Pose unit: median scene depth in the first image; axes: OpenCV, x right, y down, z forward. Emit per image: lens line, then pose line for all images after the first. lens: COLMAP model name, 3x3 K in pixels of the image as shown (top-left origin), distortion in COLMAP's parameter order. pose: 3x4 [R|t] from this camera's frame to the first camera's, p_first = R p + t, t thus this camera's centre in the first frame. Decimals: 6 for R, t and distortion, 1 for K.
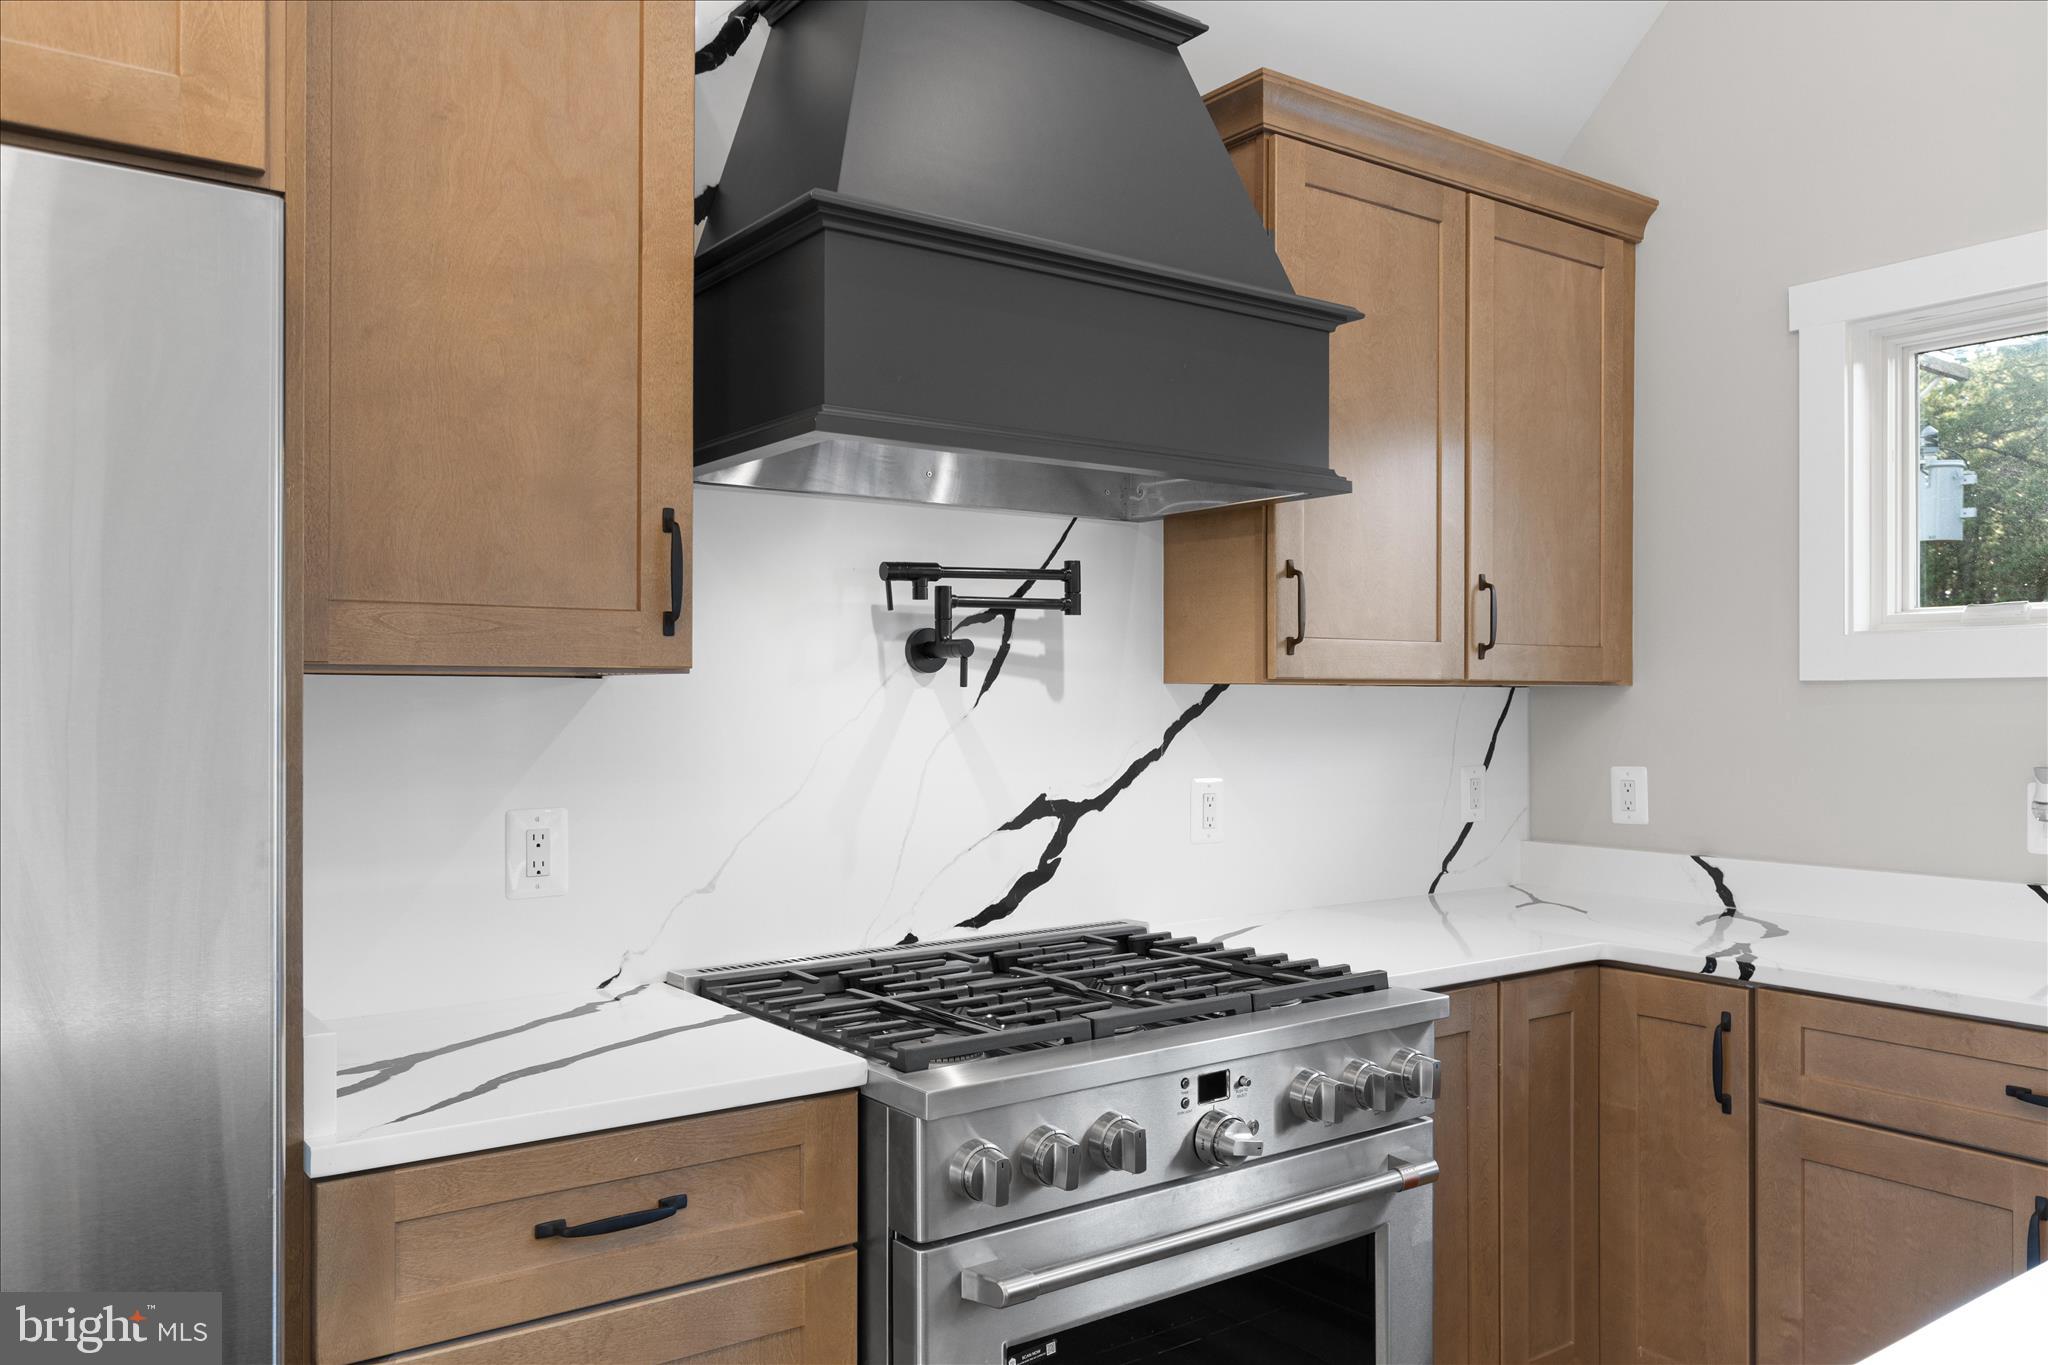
lens RADIAL K [[1553.9, 0, 1024.0], [0, 1553.9, 682.5], [0, 0, 1]] dist [0.006540, 0.002216]
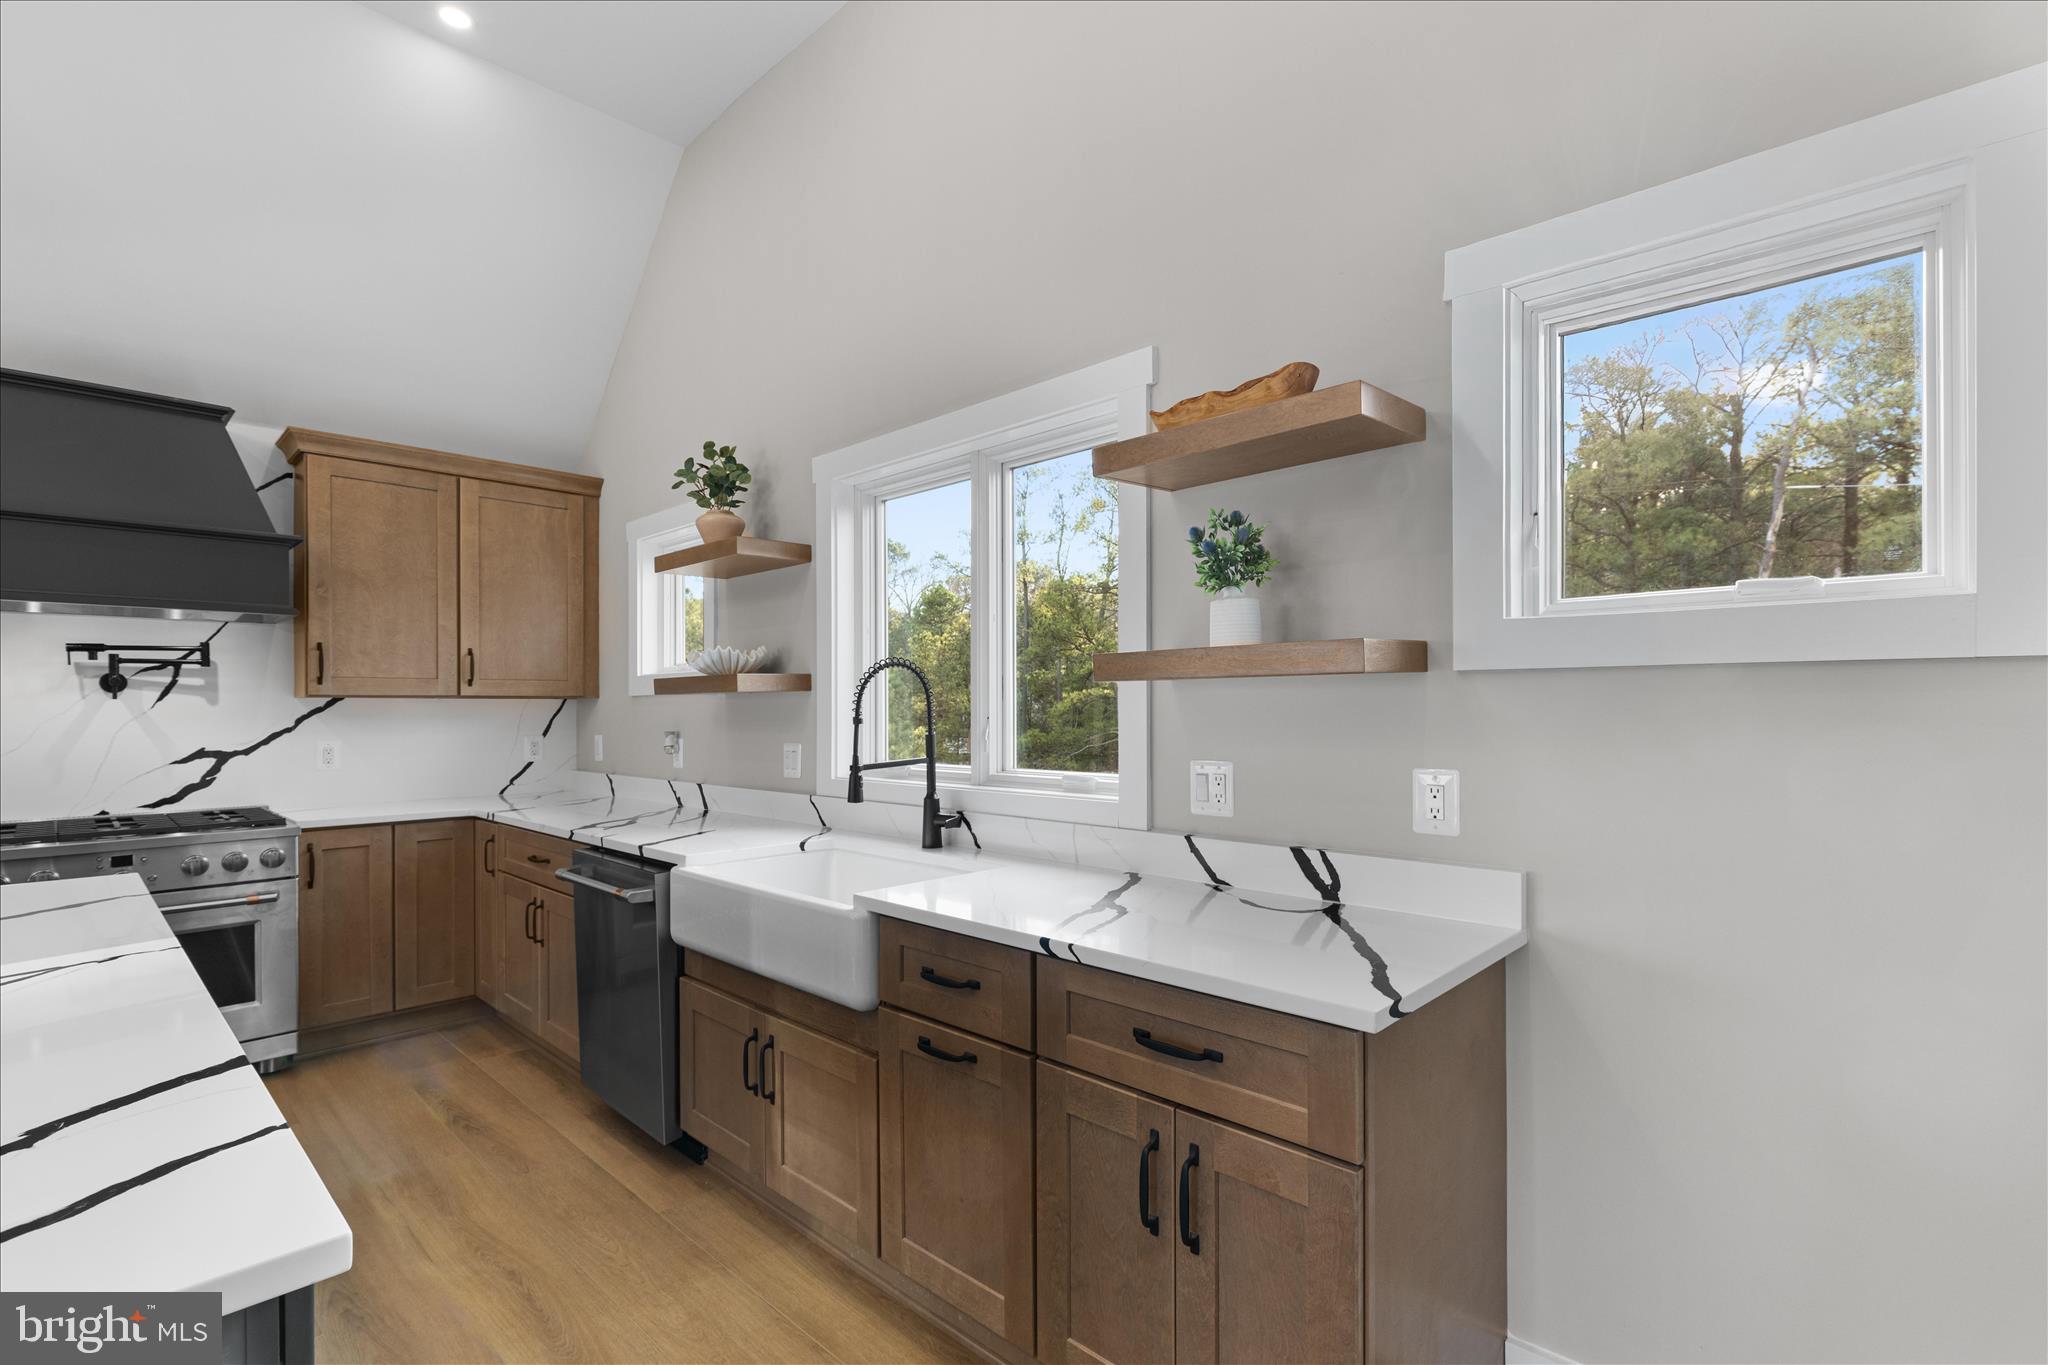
lens RADIAL K [[946.4, 0, 1028.3], [0, 946.4, 702.5], [0, 0, 1]] dist [-0.001379, -0.000143]
pose [[0.984743, -0.003428, 0.173980, 0.948054], [0.002860, 0.999990, 0.003513, 0.006348], [-0.173991, -0.002962, 0.984743, -0.531209]]
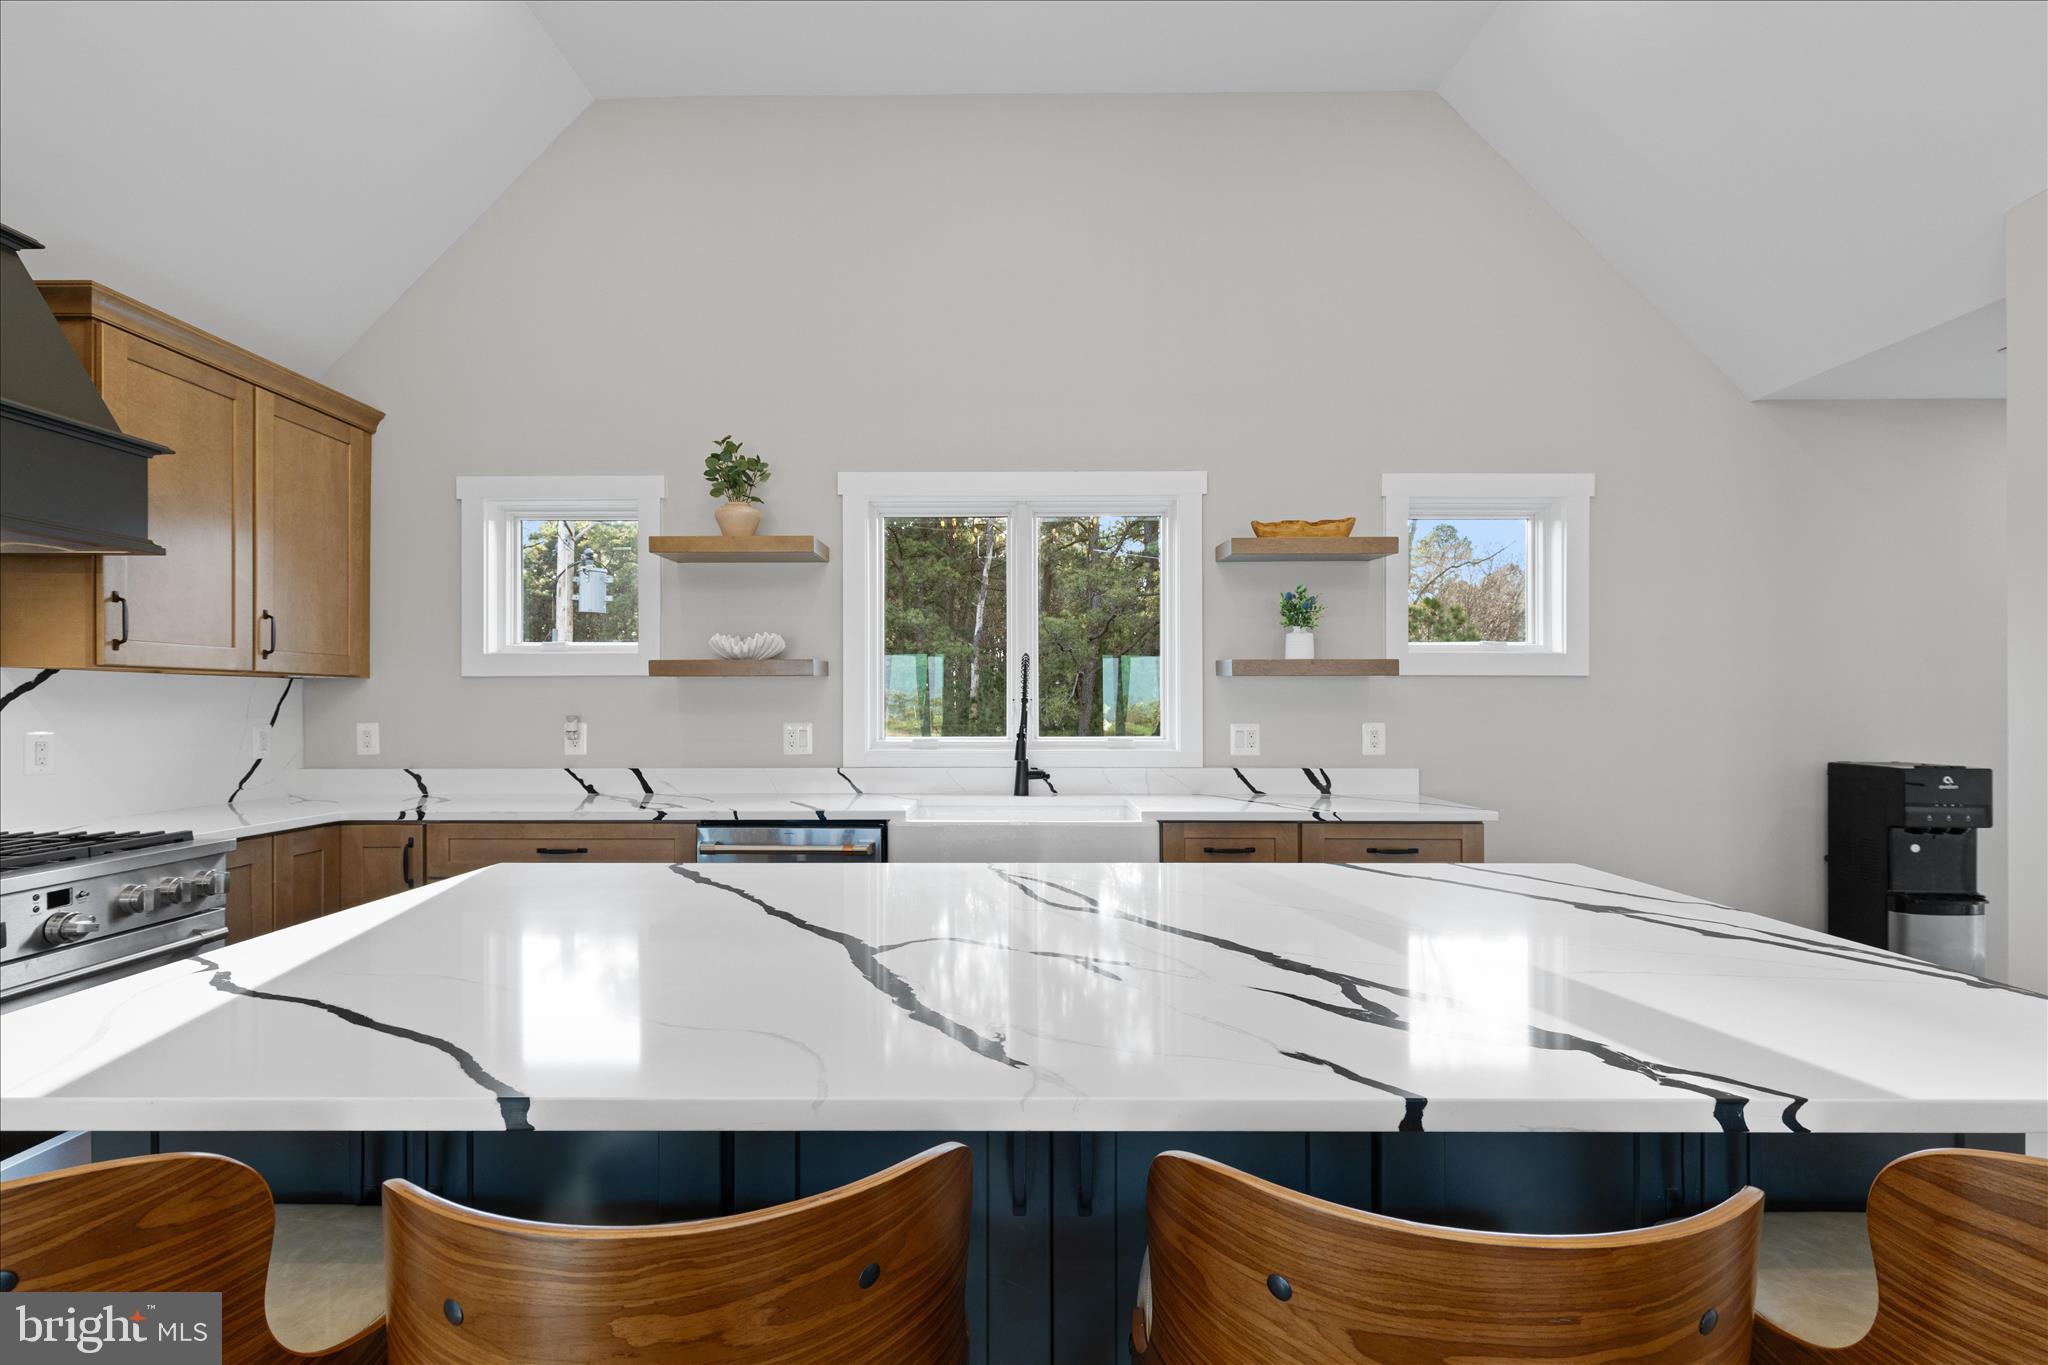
lens RADIAL K [[967.8, 0, 1024.6], [0, 967.8, 709.3], [0, 0, 1]] dist [0.001419, 0.001518]
pose [[0.595974, -0.004033, 0.802994, -0.074284], [-0.007876, 0.999910, 0.010867, 0.024772], [-0.802965, -0.012801, 0.595889, -0.352299]]
